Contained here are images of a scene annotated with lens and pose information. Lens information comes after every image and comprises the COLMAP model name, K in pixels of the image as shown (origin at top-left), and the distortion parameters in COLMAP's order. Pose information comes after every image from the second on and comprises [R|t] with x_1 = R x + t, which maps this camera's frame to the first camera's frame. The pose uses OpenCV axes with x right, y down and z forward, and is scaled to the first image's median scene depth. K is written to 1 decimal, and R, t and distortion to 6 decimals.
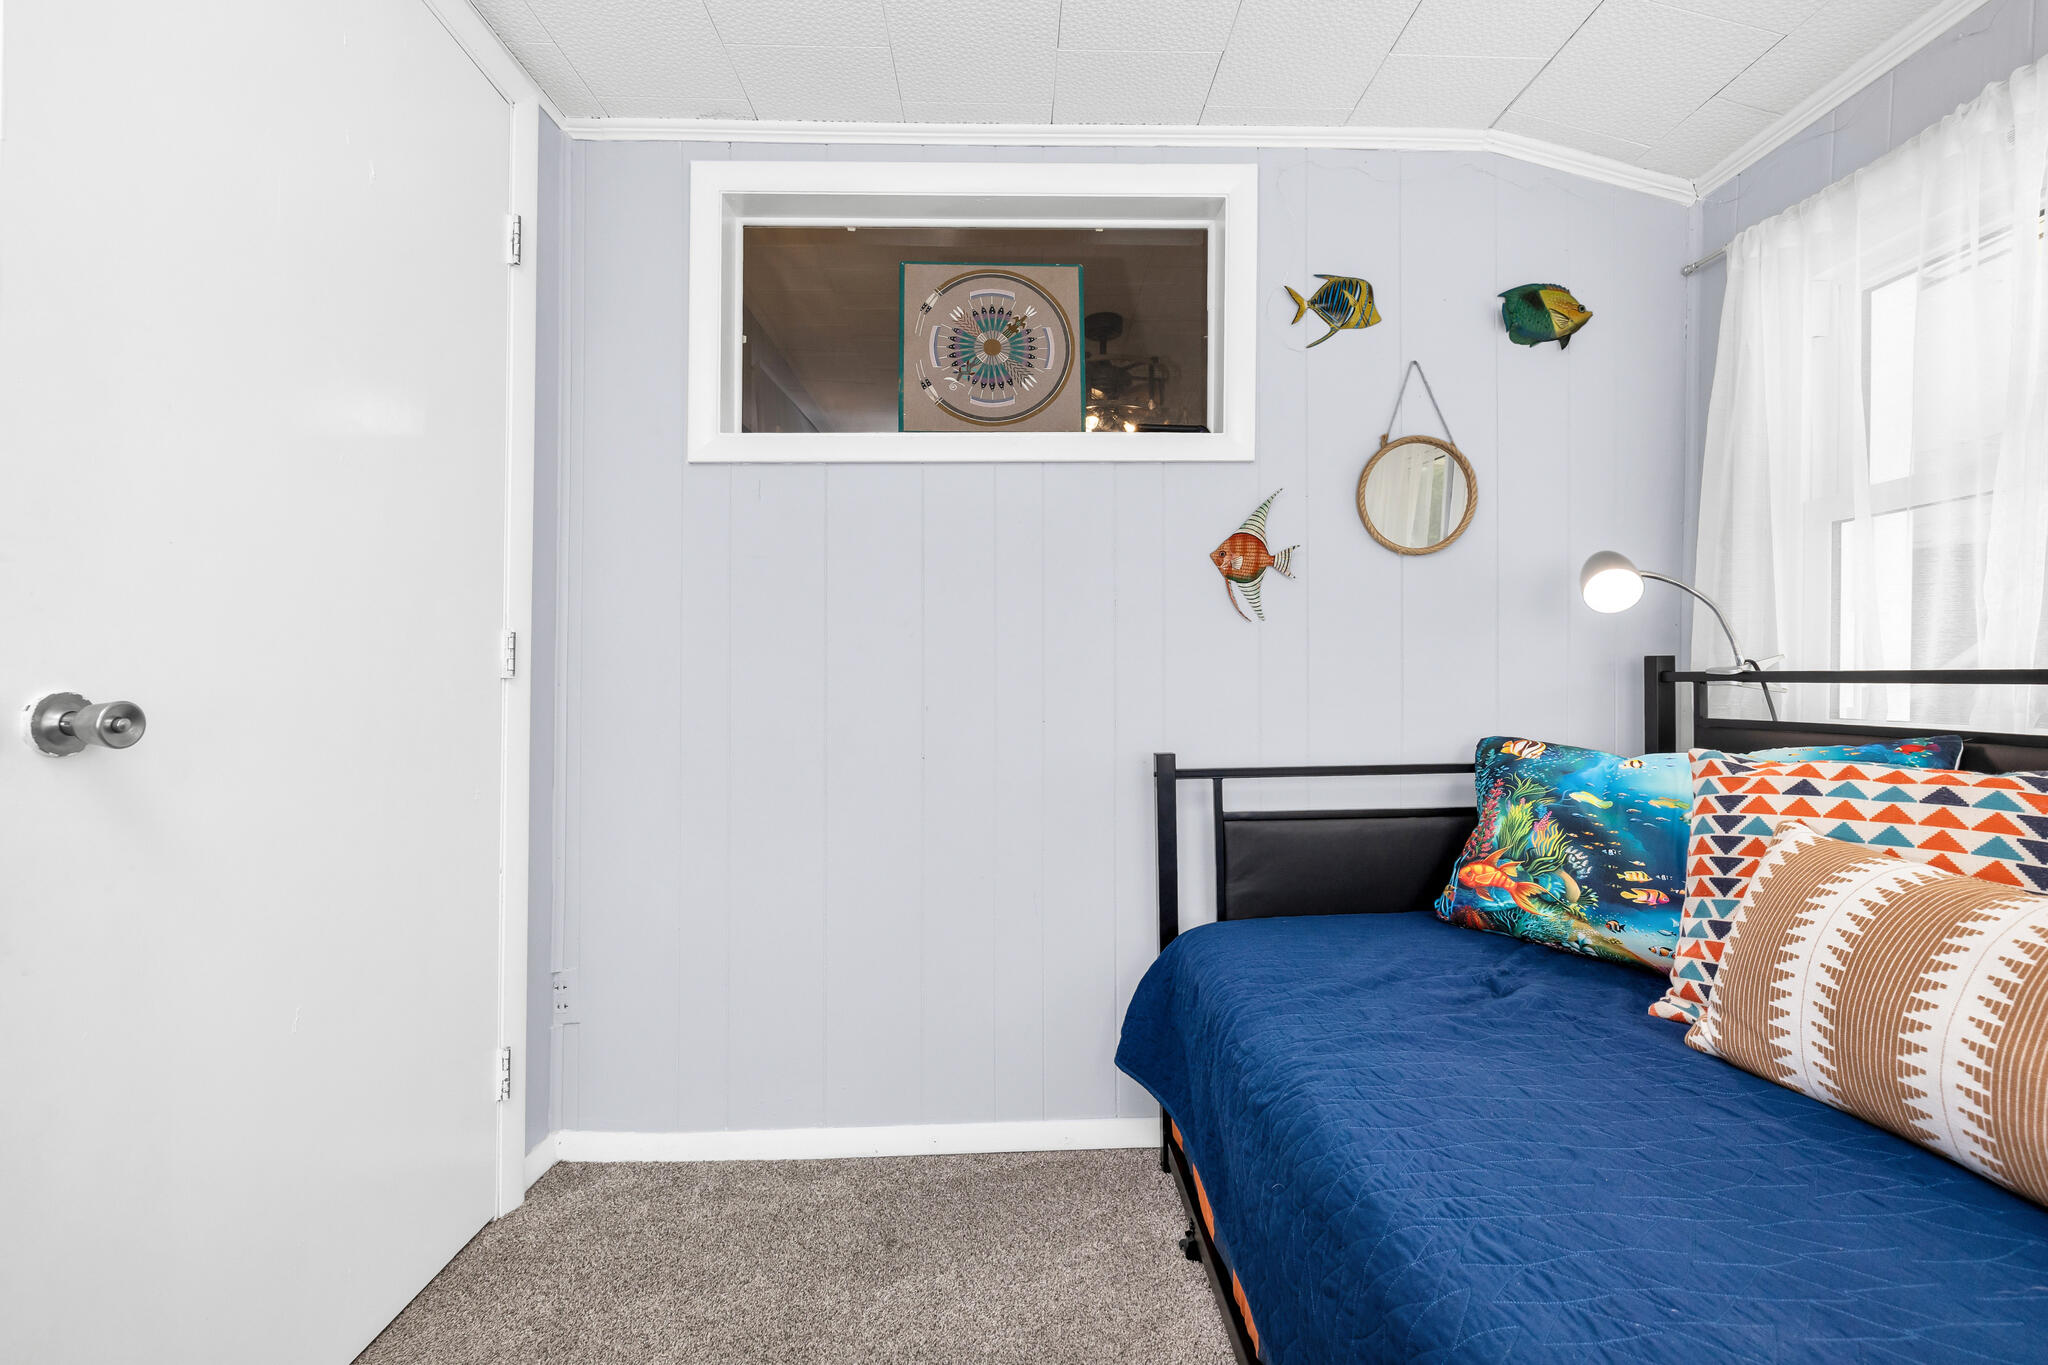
lens RADIAL K [[856.2, 0, 1029.6], [0, 856.2, 680.2], [0, 0, 1]] dist [-0.001000, 0.000050]
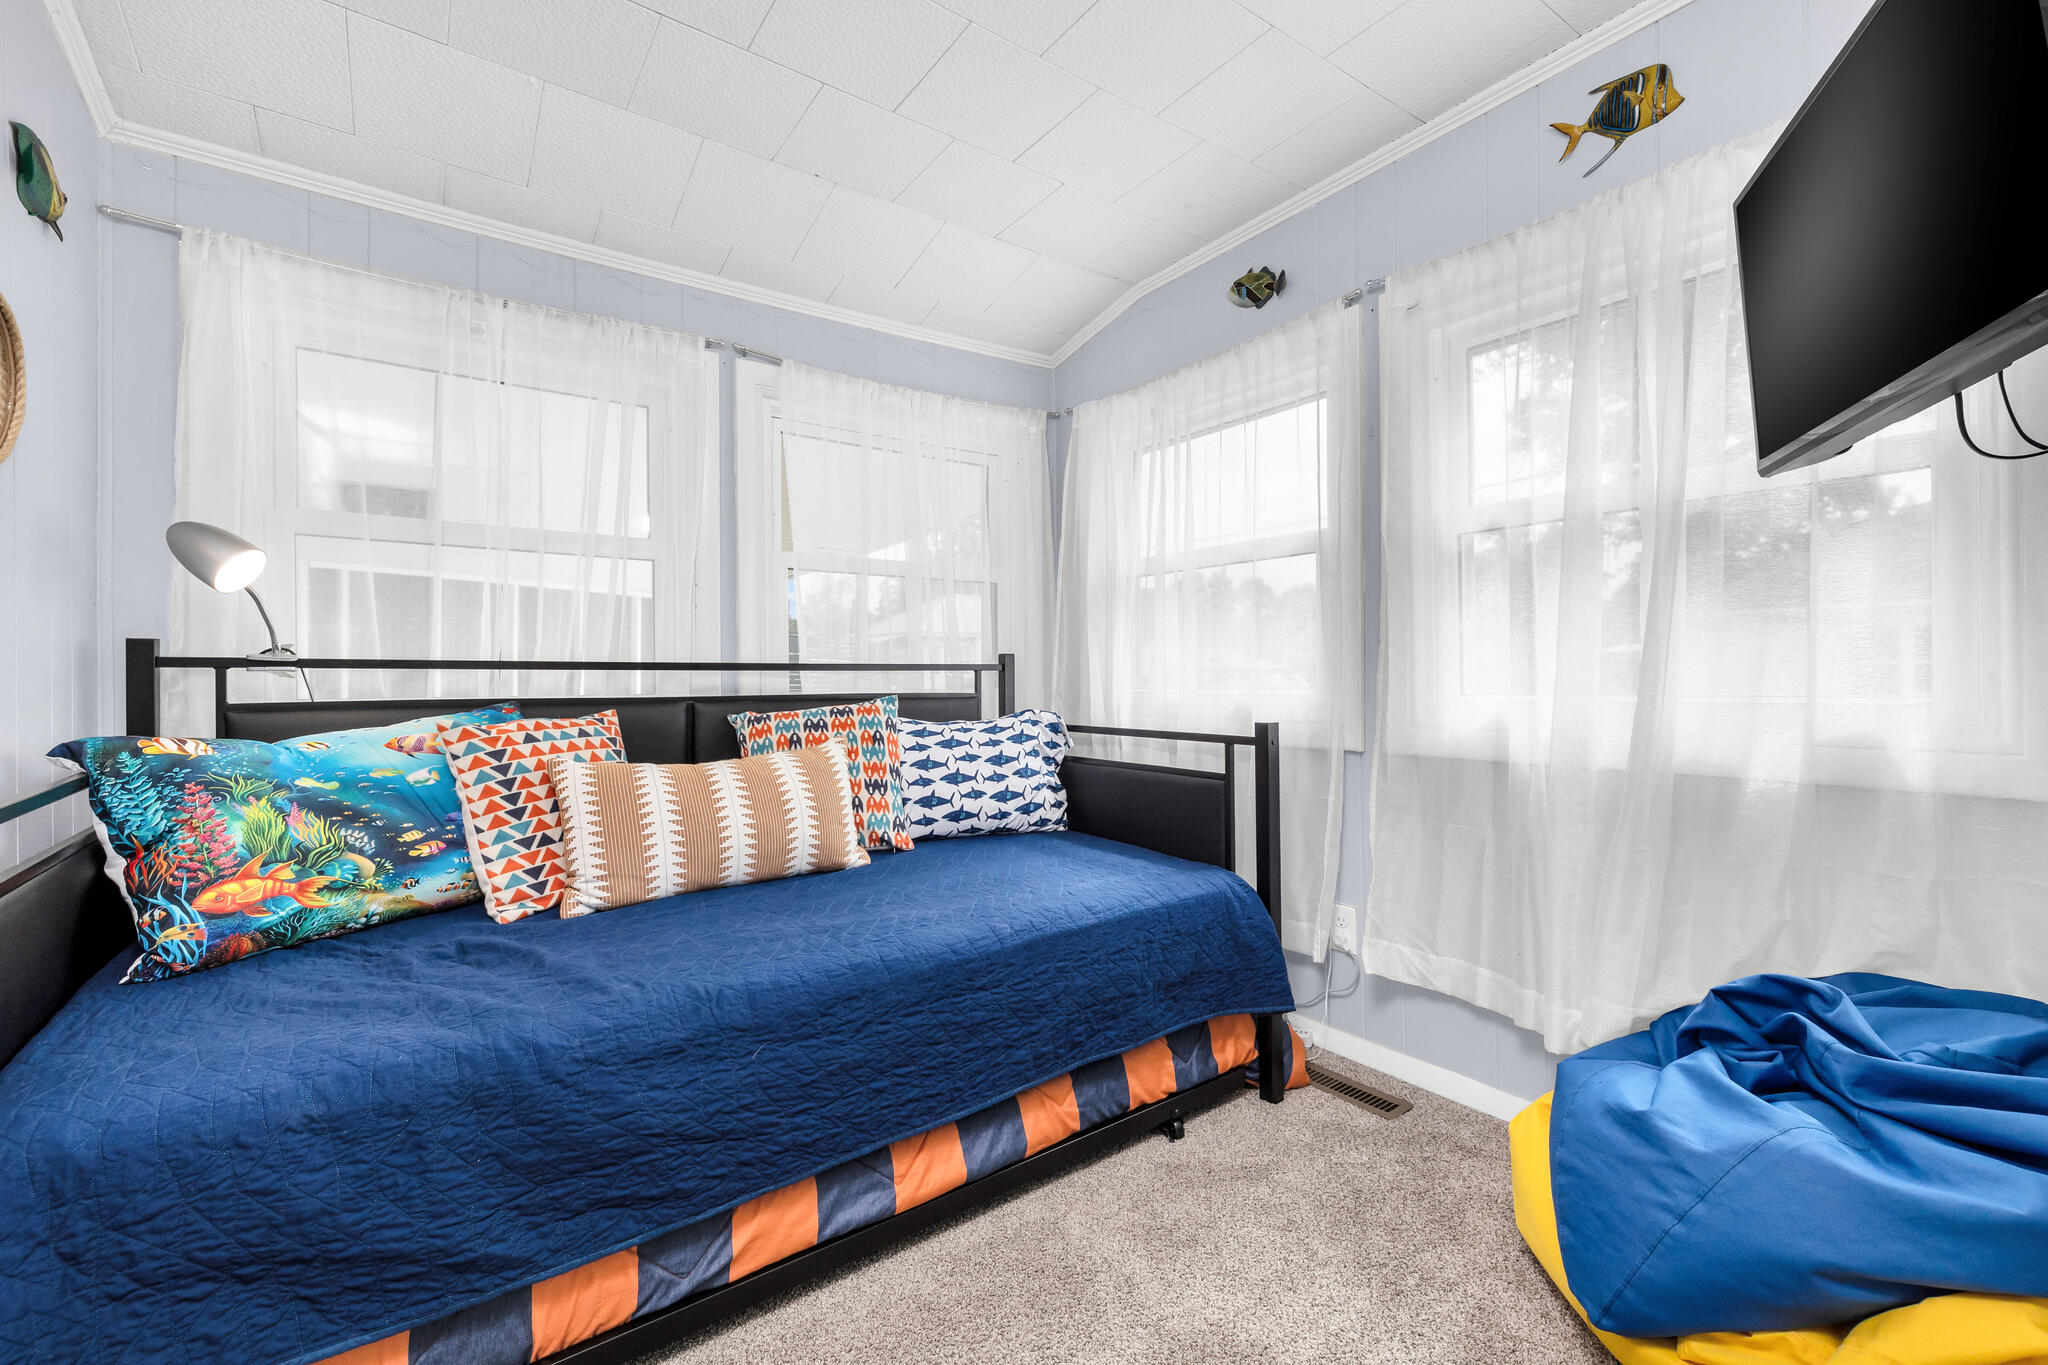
lens RADIAL K [[856.2, 0, 1029.6], [0, 856.2, 680.2], [0, 0, 1]] dist [-0.001000, 0.000050]
pose [[-0.566621, -0.004234, 0.823967, -0.667216], [-0.000052, 0.999987, 0.005103, 0.013557], [-0.823978, 0.002849, -0.566614, 0.913137]]
